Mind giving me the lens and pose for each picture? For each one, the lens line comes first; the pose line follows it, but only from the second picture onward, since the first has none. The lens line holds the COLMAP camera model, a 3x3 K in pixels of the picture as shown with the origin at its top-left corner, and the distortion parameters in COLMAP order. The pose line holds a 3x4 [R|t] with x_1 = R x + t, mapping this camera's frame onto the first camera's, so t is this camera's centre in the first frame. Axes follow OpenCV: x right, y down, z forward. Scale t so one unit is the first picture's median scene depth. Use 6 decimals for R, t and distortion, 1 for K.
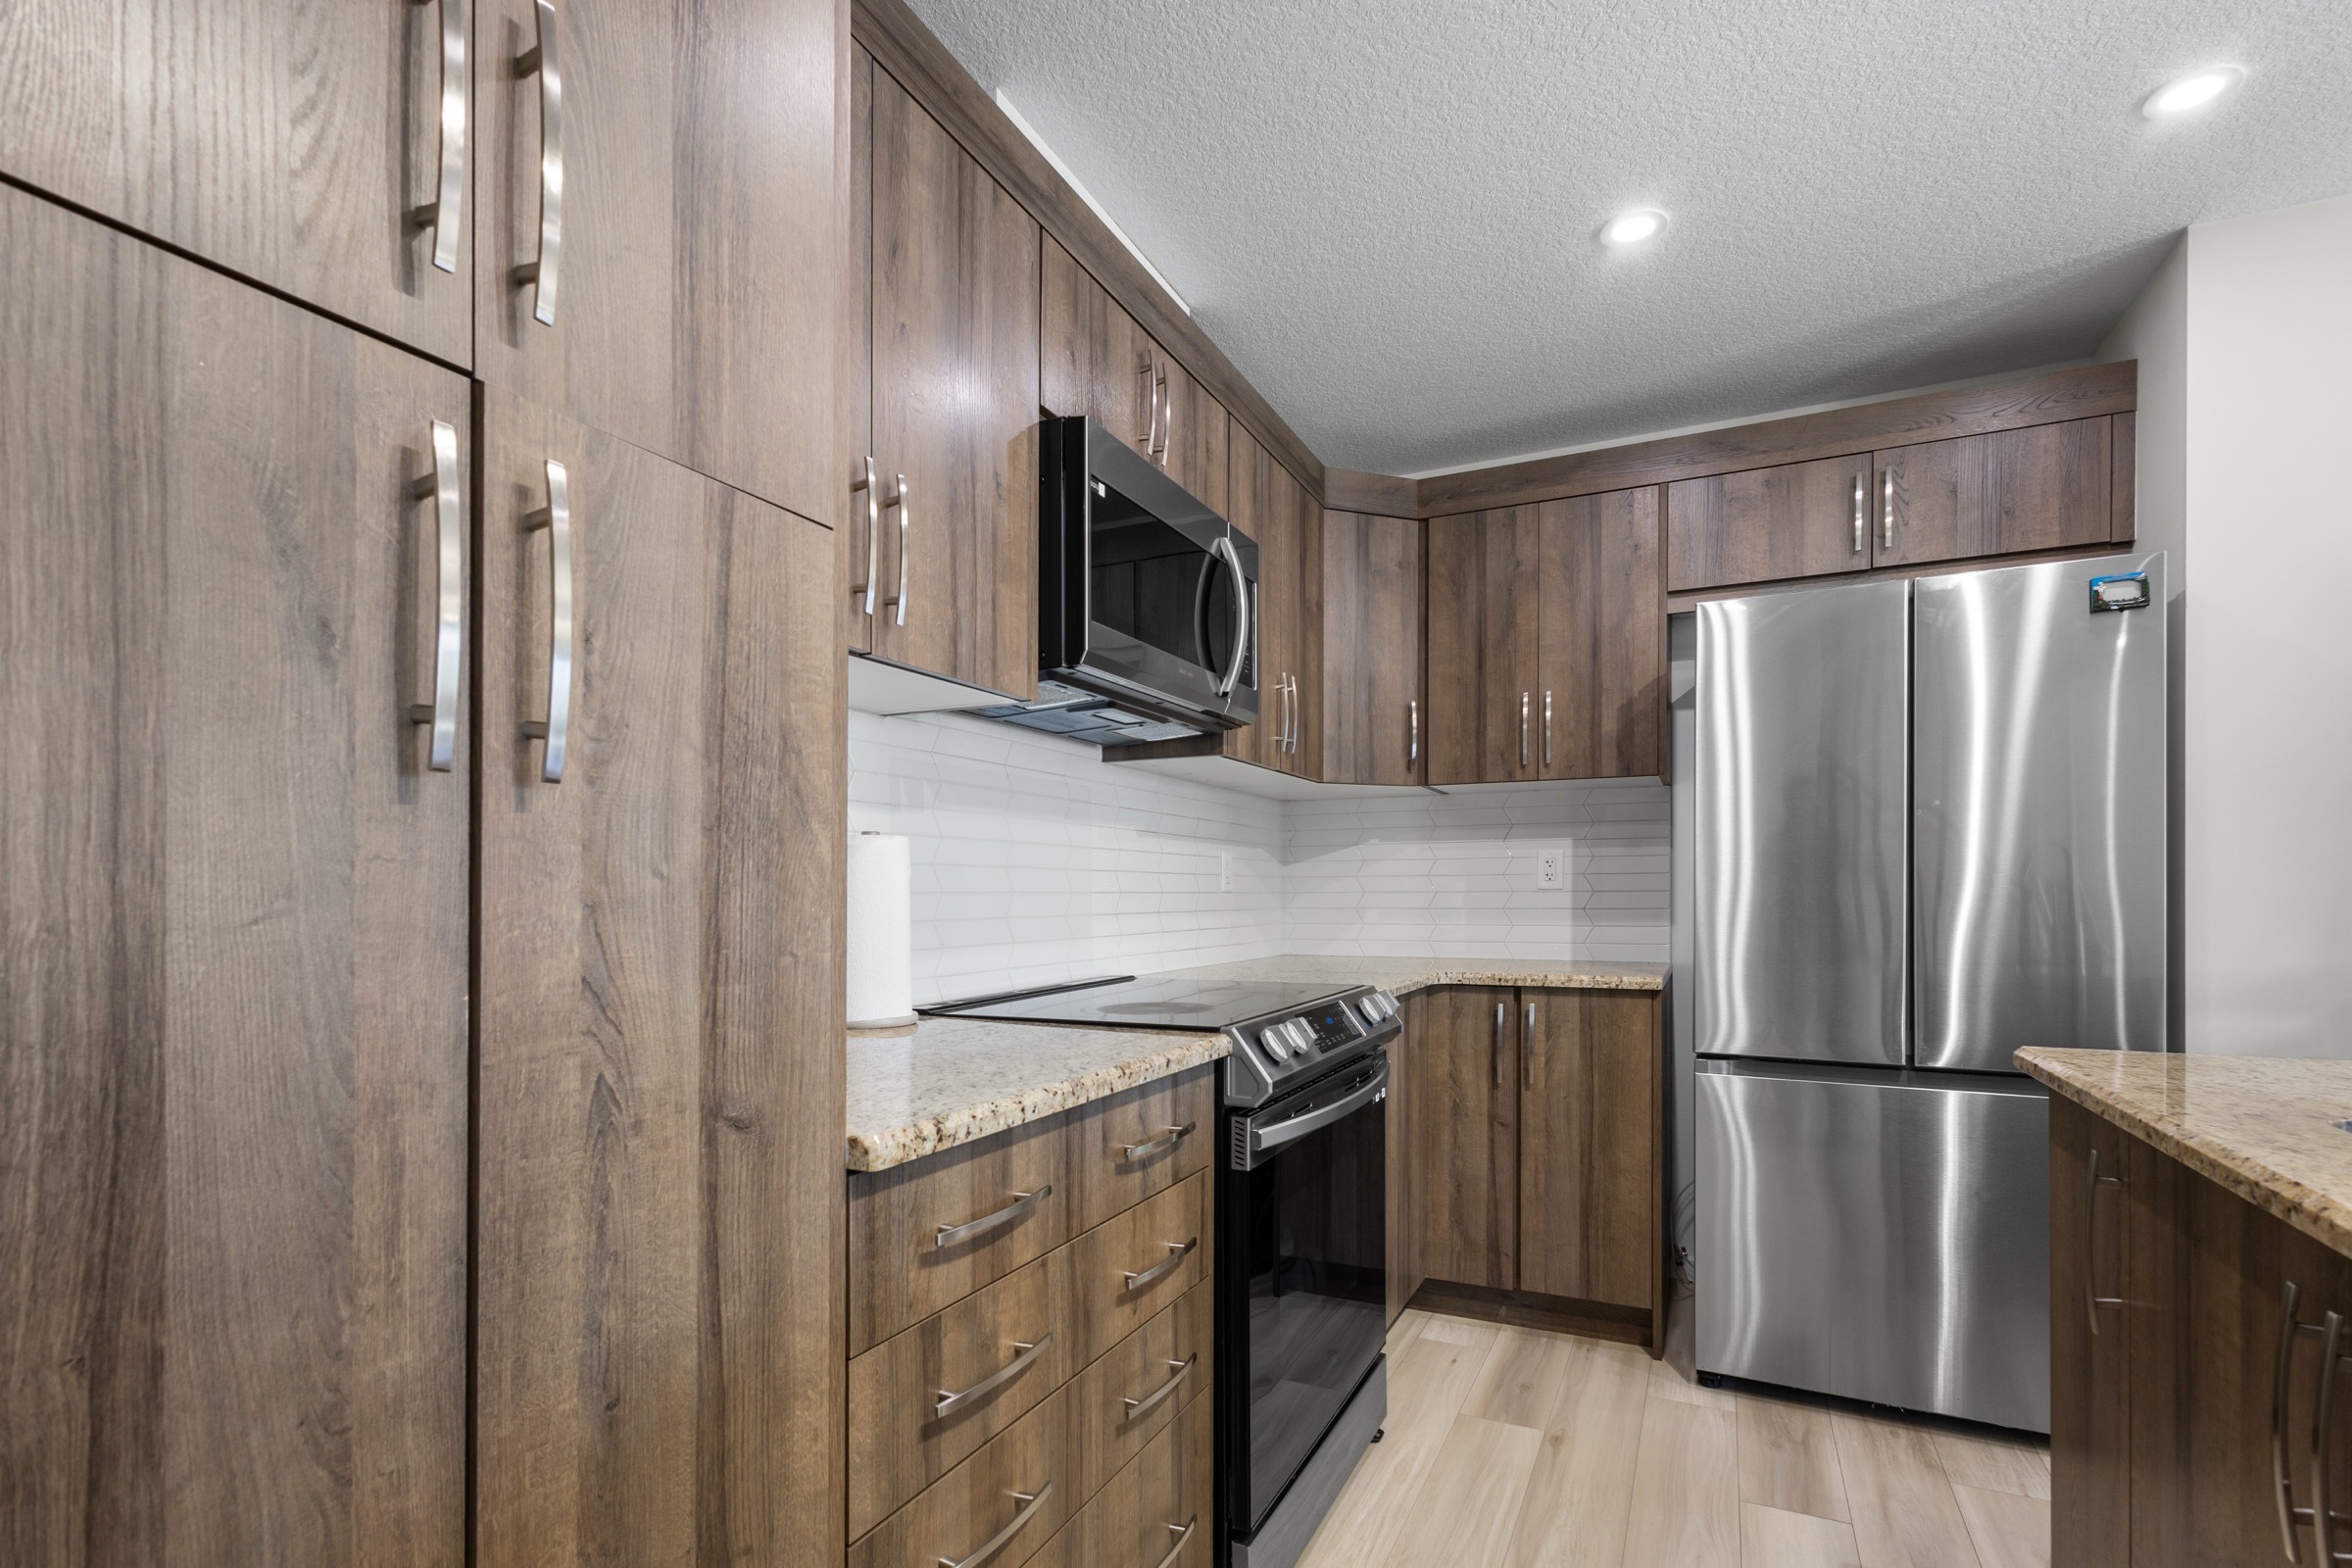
lens RADIAL K [[1101.5, 0, 1164.8], [0, 1101.5, 886.0], [0, 0, 1]] dist [0.008823, -0.000543]
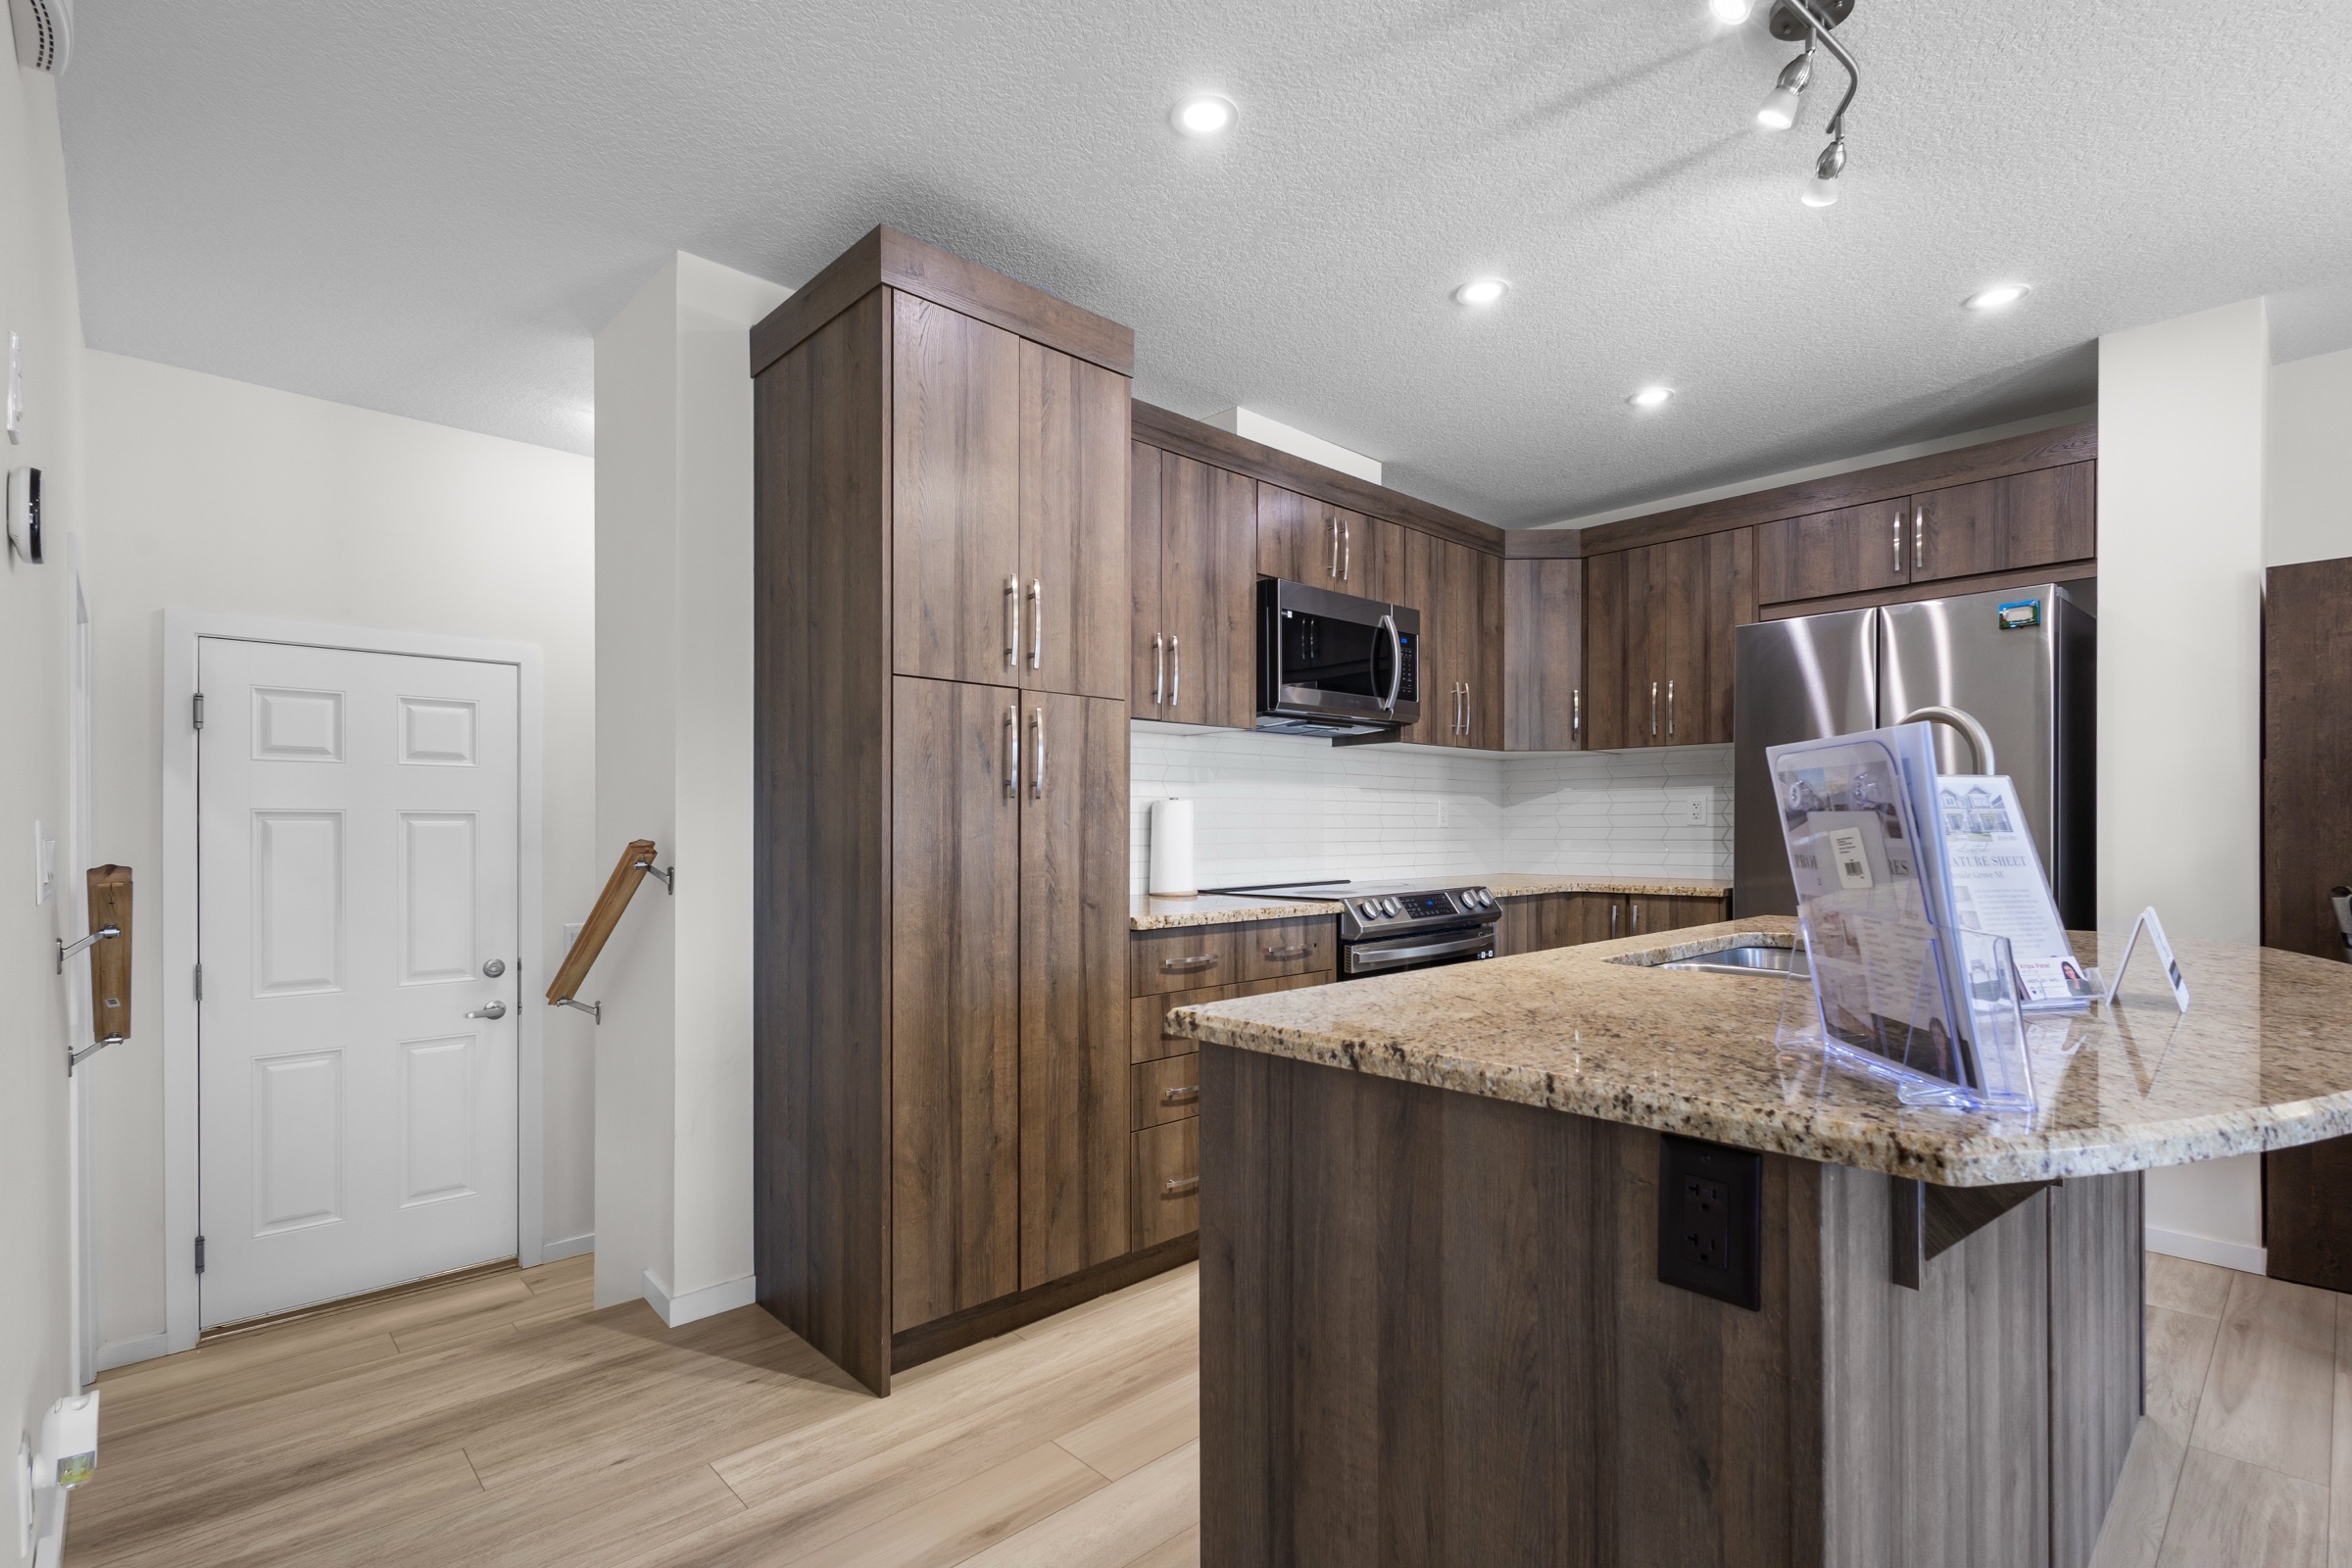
lens RADIAL K [[1101.5, 0, 1178.9], [0, 1101.5, 805.7], [0, 0, 1]] dist [0.008823, -0.000543]
pose [[0.936144, -0.008016, -0.351525, 0.458040], [0.003337, 0.999898, -0.013917, -0.008247], [0.351601, 0.011855, 0.936075, -0.886823]]
